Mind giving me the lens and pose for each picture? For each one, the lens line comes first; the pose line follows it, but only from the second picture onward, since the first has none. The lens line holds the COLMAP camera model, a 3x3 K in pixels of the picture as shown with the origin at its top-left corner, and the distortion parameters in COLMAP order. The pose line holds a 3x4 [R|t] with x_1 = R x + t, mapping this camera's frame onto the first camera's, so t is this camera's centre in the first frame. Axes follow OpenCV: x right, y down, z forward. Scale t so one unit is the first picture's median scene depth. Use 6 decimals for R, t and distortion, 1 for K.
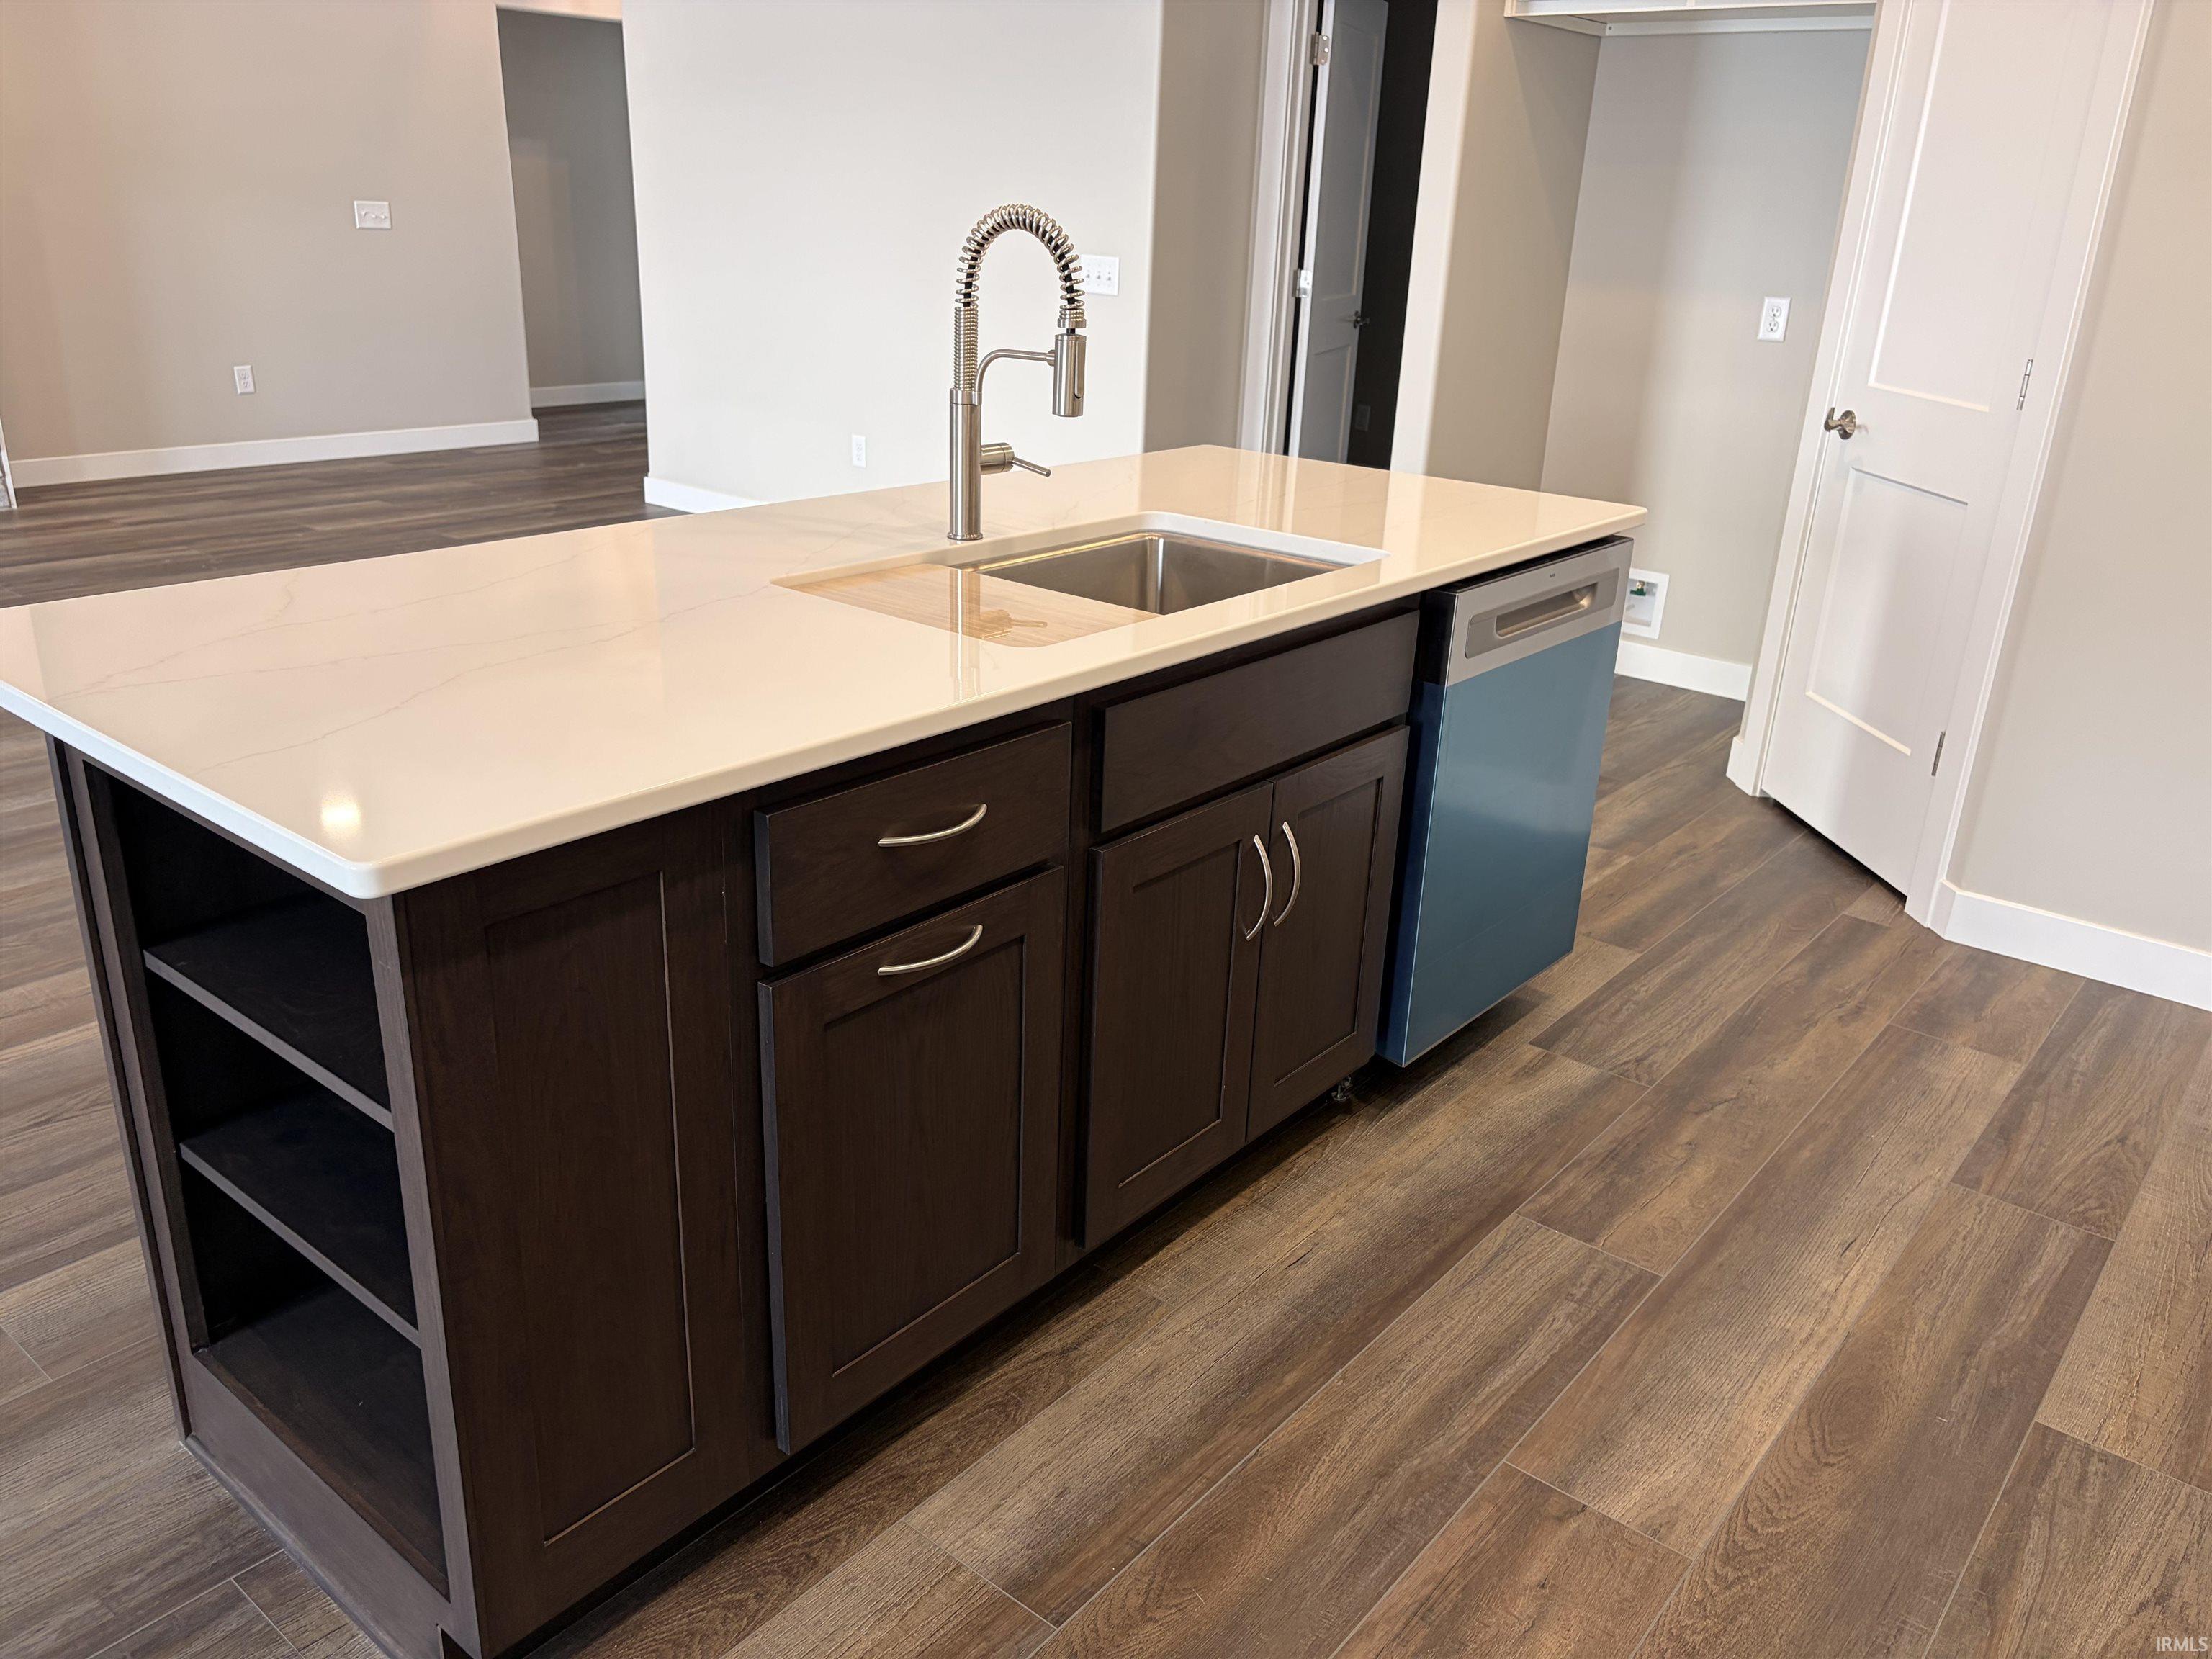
lens RADIAL K [[1662.0, 0, 1106.0], [0, 1662.0, 829.5], [0, 0, 1]] dist [0.059427, -0.066540]
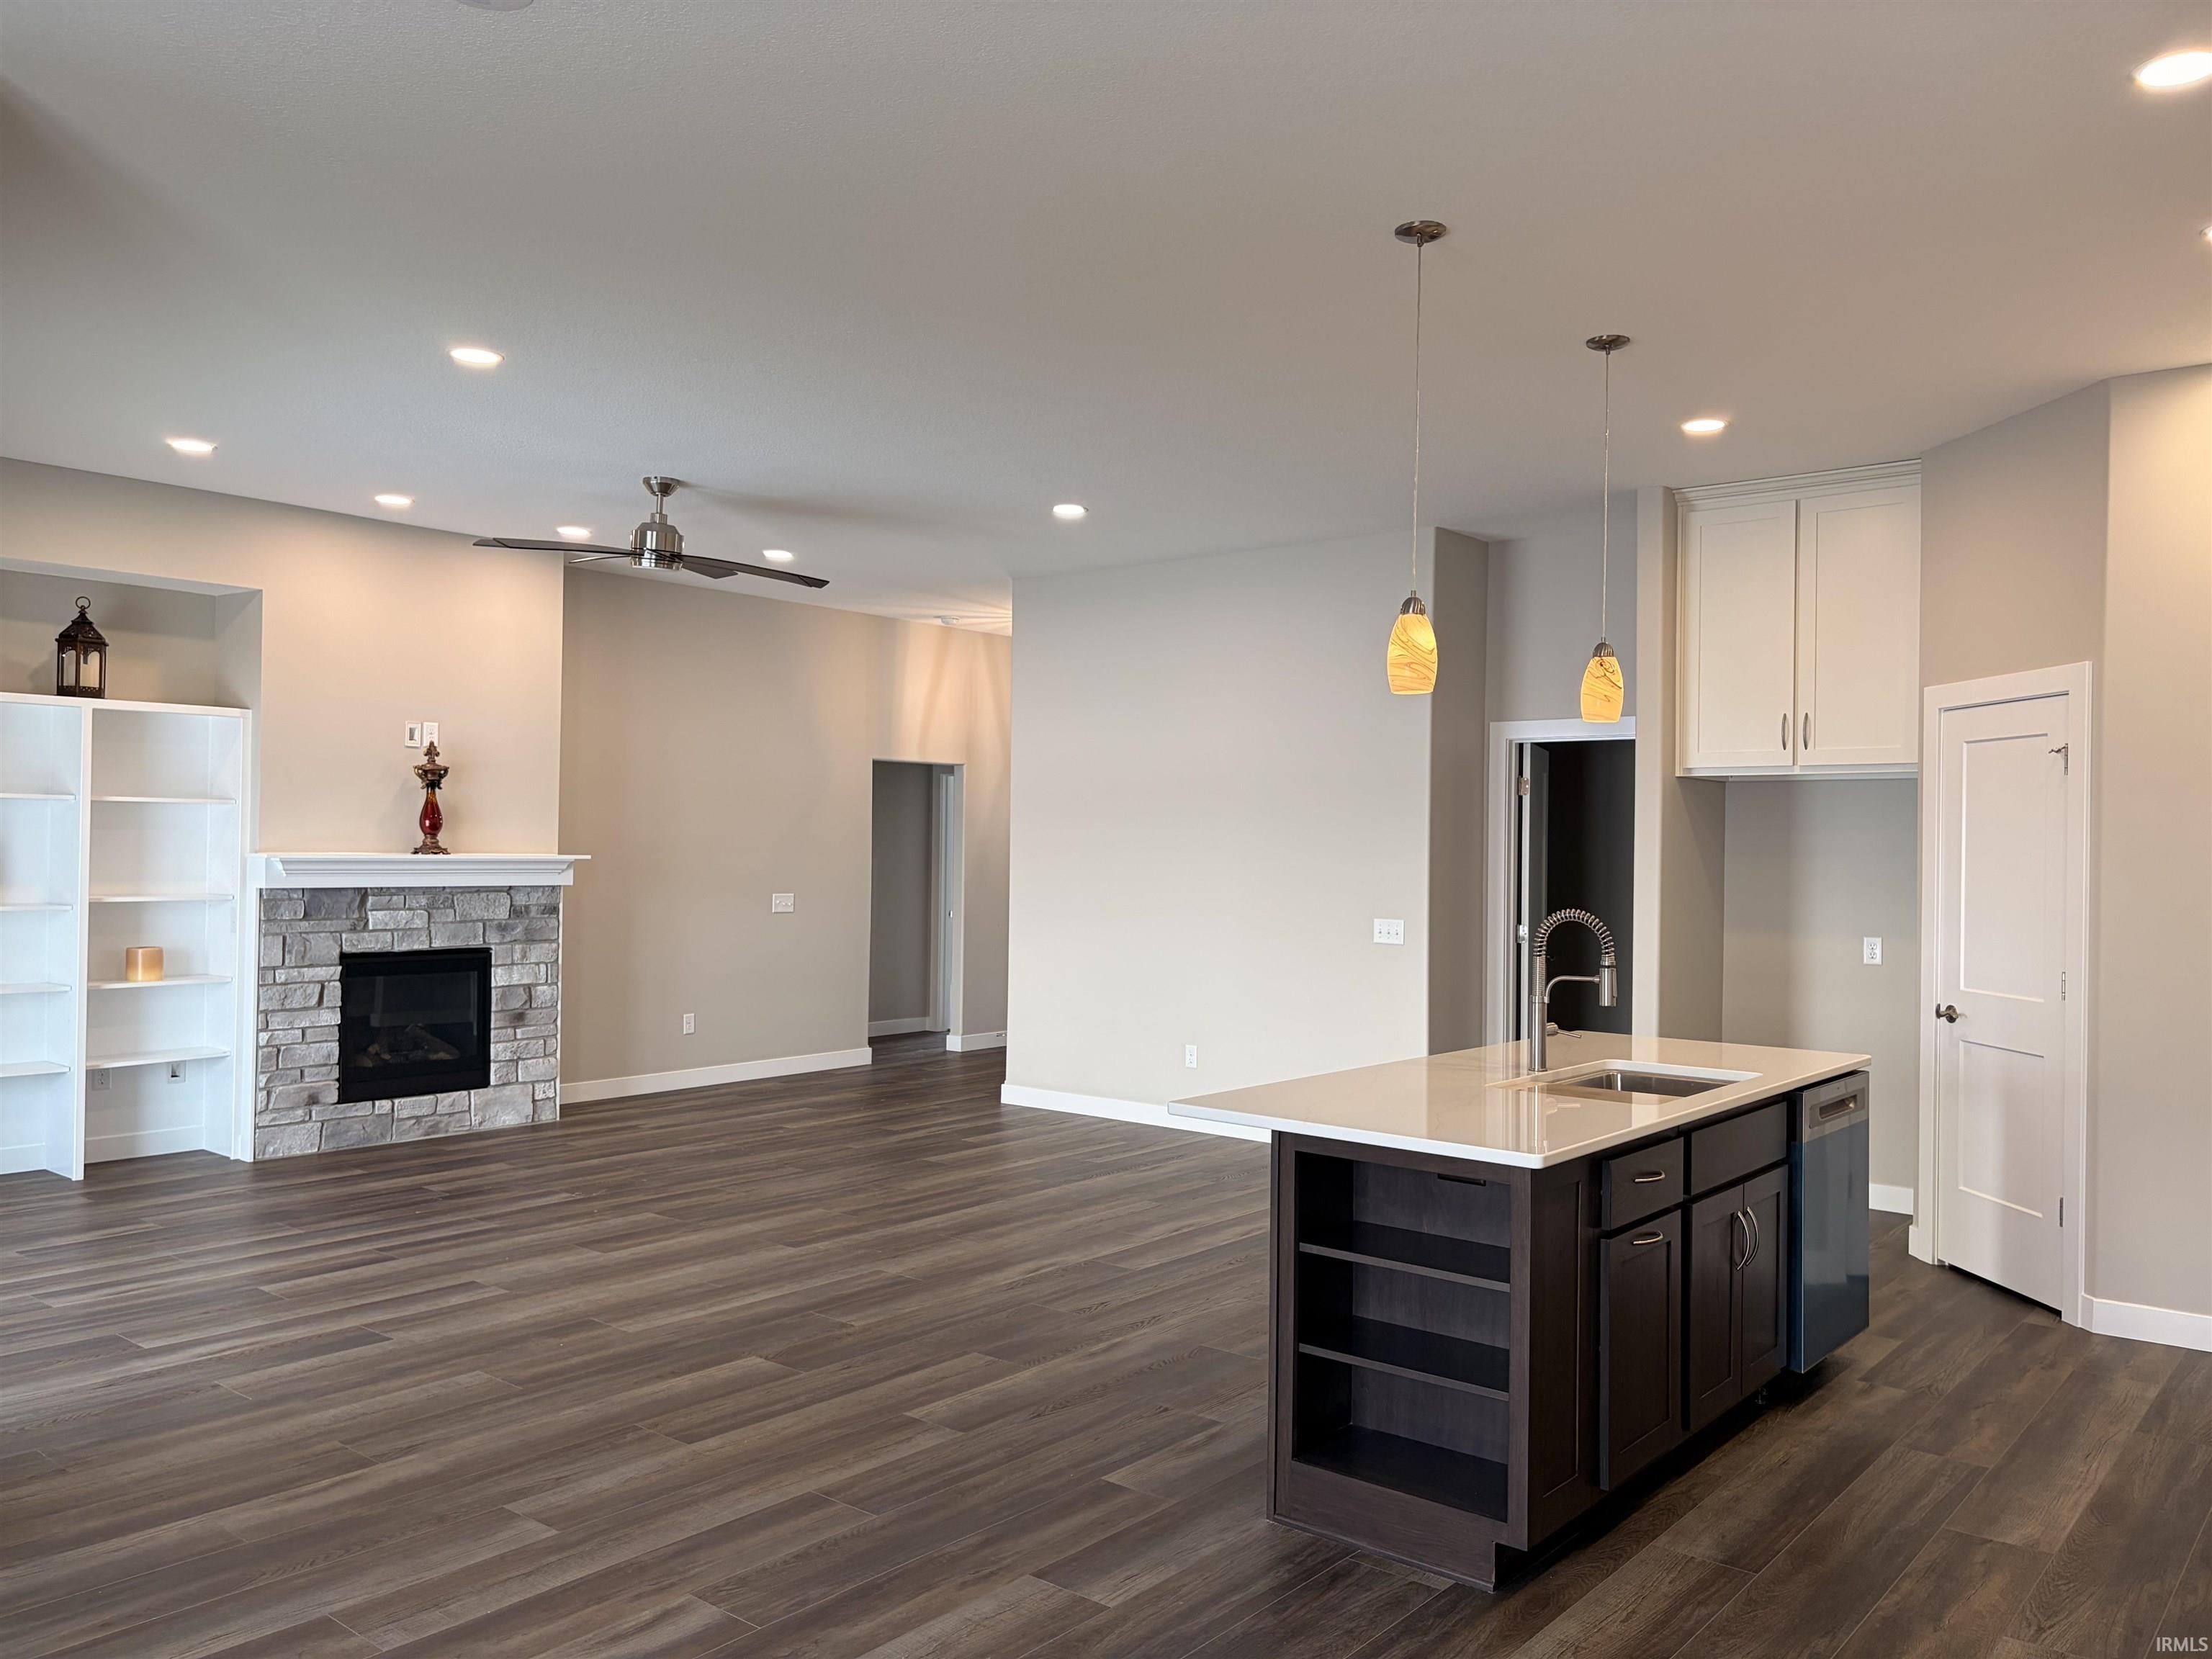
lens RADIAL K [[1662.0, 0, 1106.0], [0, 1662.0, 829.5], [0, 0, 1]] dist [0.059427, -0.066540]
pose [[0.999649, -0.026388, -0.002212, -0.433181], [0.023753, 0.930481, -0.365570, 0.196988], [0.011705, 0.365389, 0.930781, -0.686110]]
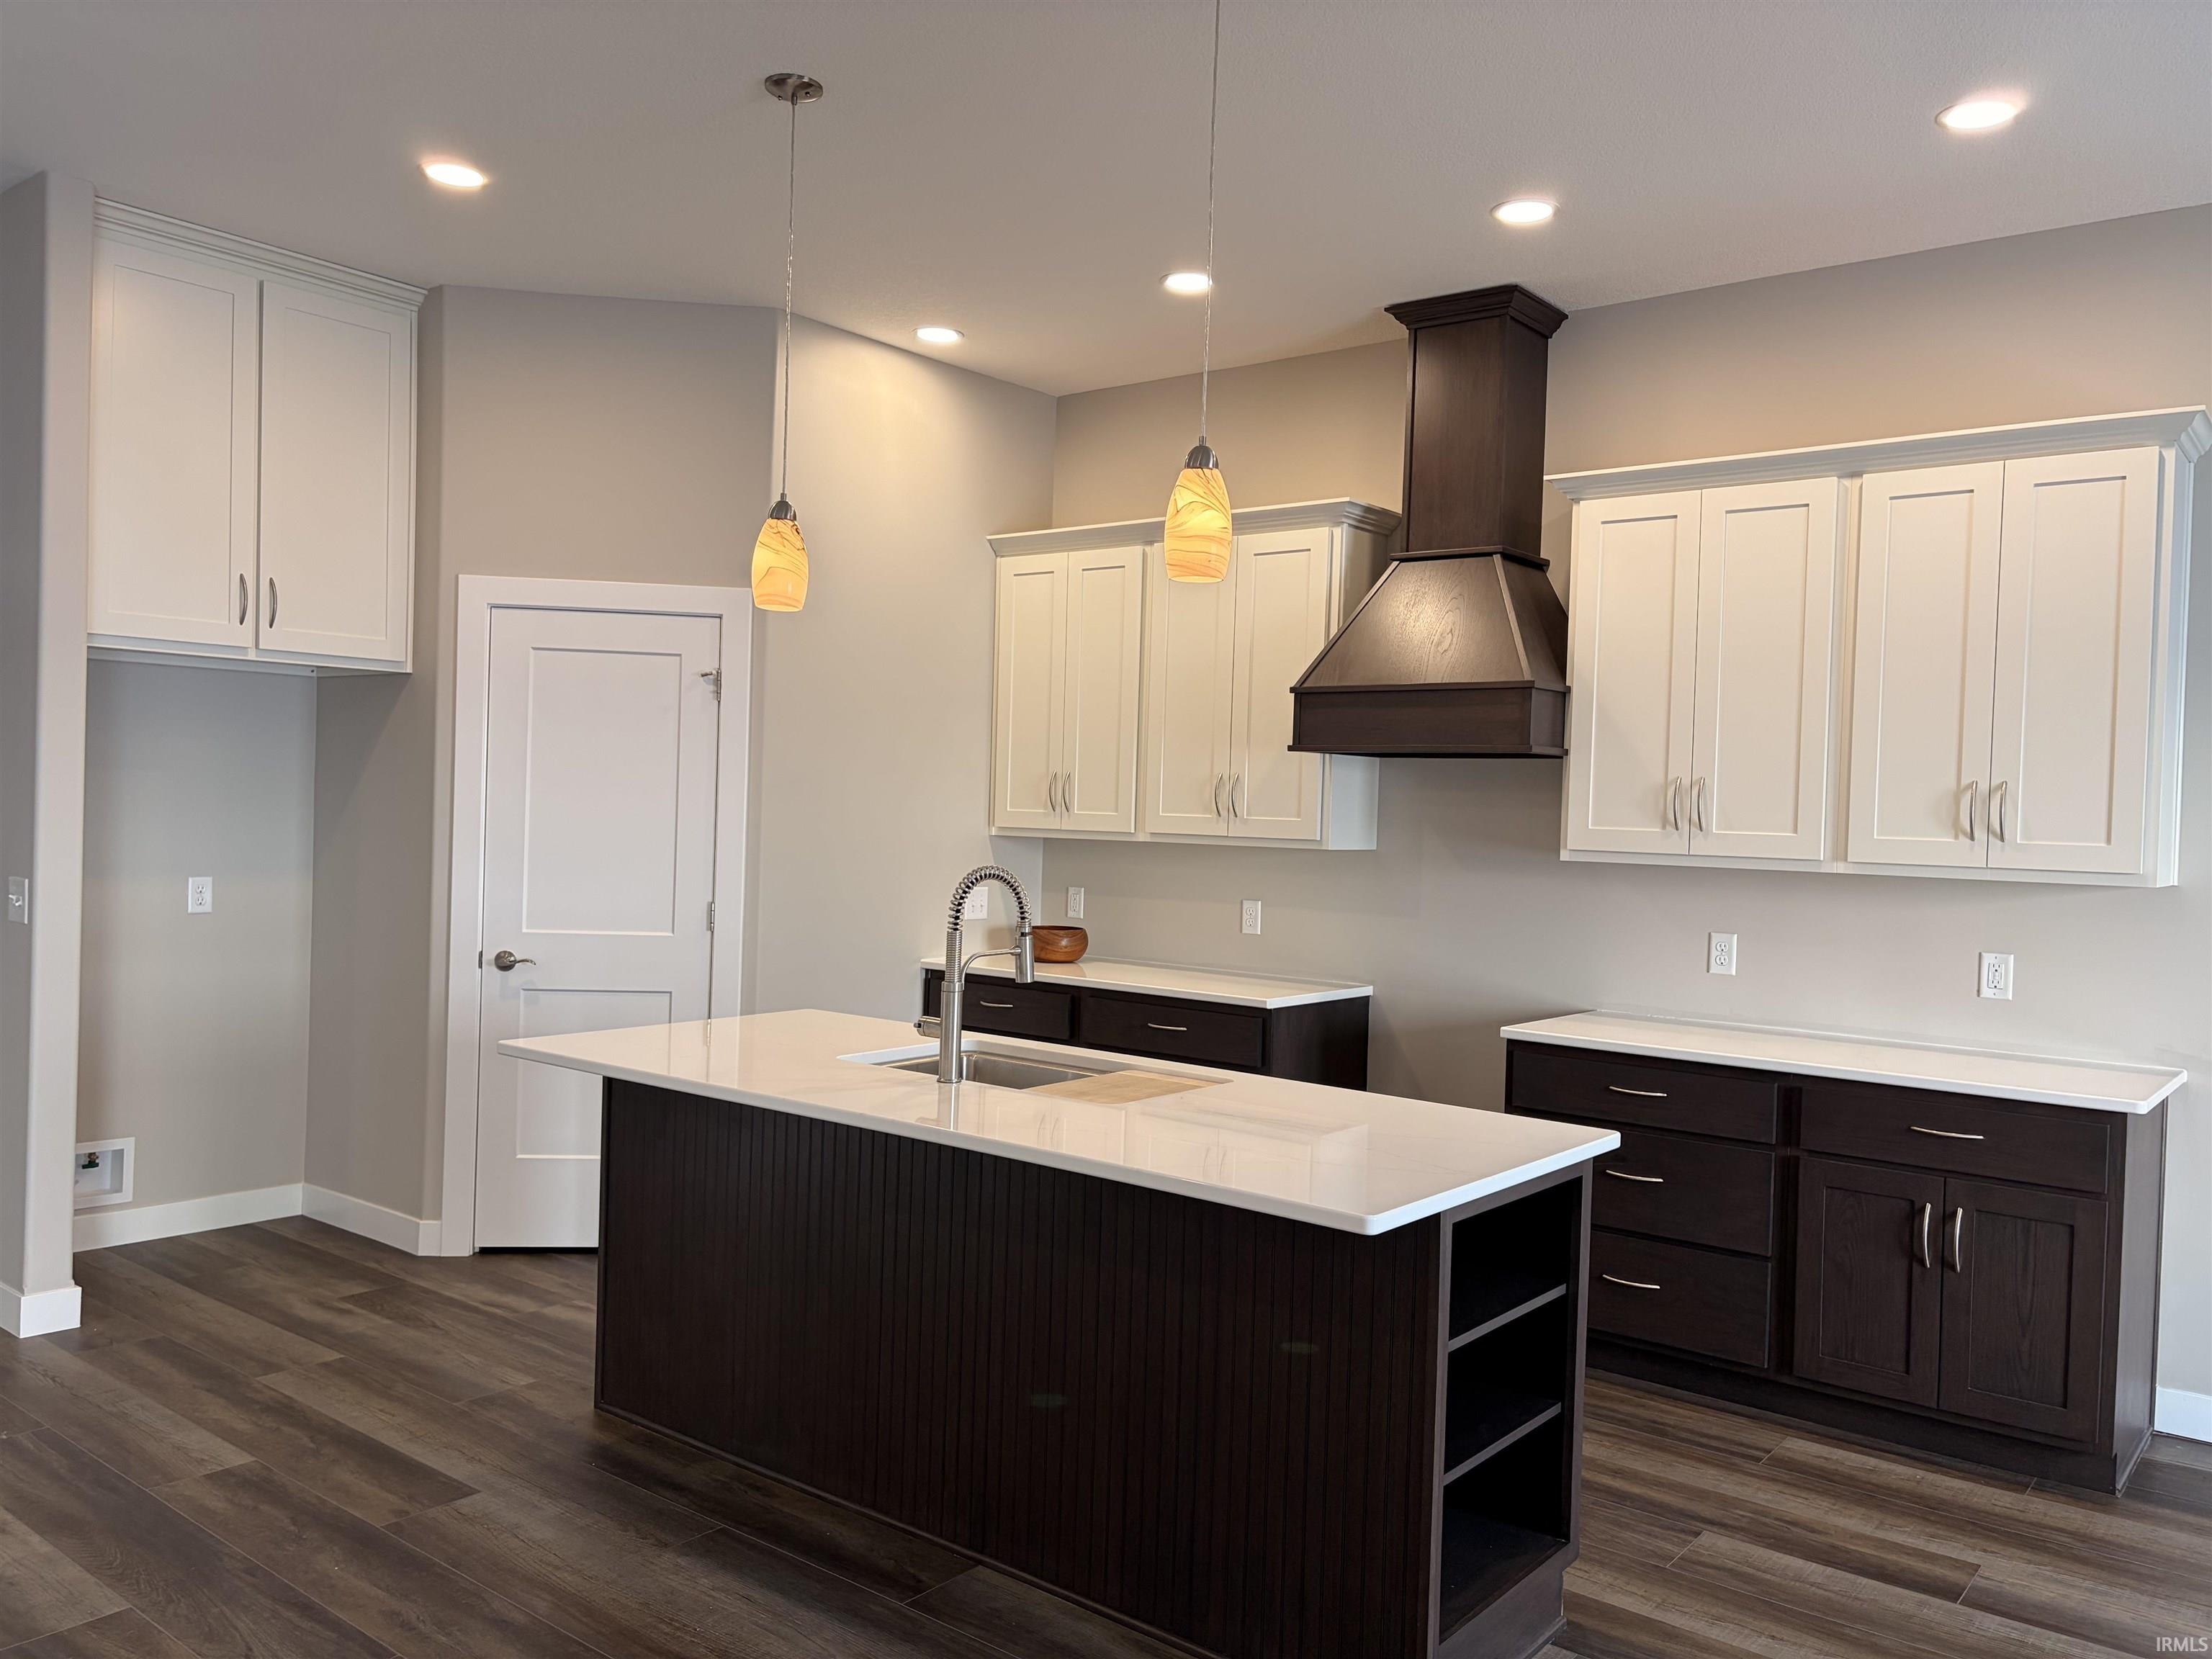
lens RADIAL K [[1662.0, 0, 1106.0], [0, 1662.0, 829.5], [0, 0, 1]] dist [0.059427, -0.066540]
pose [[-0.011026, -0.054059, 0.998477, -1.149674], [0.326371, 0.943658, 0.054695, -0.317306], [-0.945177, 0.326477, 0.007239, 0.602826]]
